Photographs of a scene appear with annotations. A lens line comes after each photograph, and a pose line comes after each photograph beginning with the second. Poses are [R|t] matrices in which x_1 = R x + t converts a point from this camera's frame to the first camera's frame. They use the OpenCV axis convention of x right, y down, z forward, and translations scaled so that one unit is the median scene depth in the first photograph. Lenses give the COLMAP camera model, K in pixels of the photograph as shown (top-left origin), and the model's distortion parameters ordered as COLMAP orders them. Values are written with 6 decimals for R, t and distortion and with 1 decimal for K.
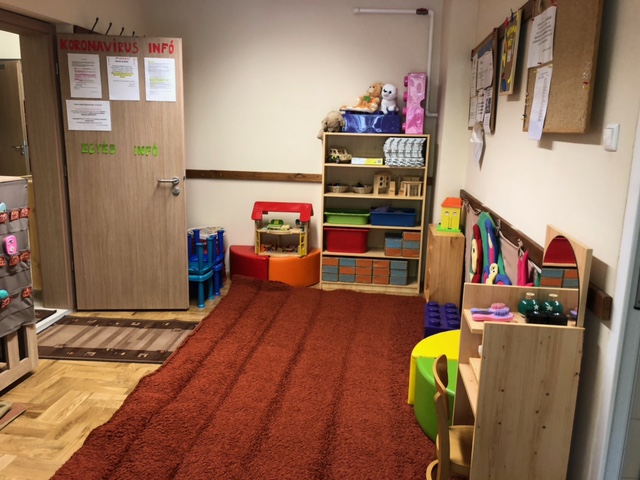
lens RADIAL K [[525.8, 0, 324.4], [0, 525.8, 242.1], [0, 0, 1]] dist [0.060987, -0.078772]
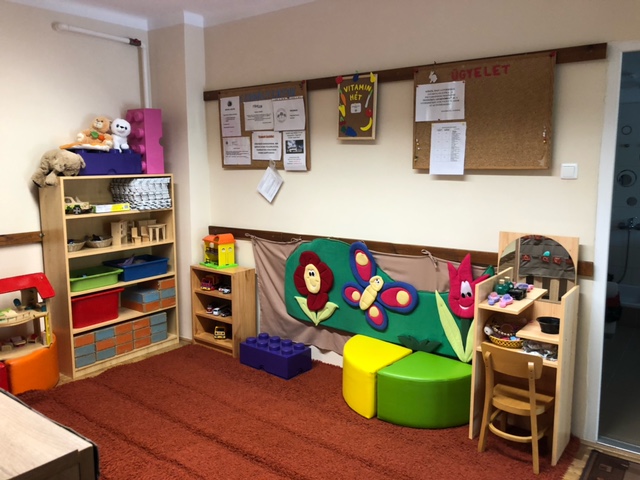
lens RADIAL K [[525.8, 0, 324.4], [0, 525.8, 242.1], [0, 0, 1]] dist [0.060987, -0.078772]
pose [[0.506724, -0.156454, 0.847793, -0.470749], [0.201215, 0.977698, 0.060161, -0.083247], [-0.838298, 0.140104, 0.526904, 0.281167]]
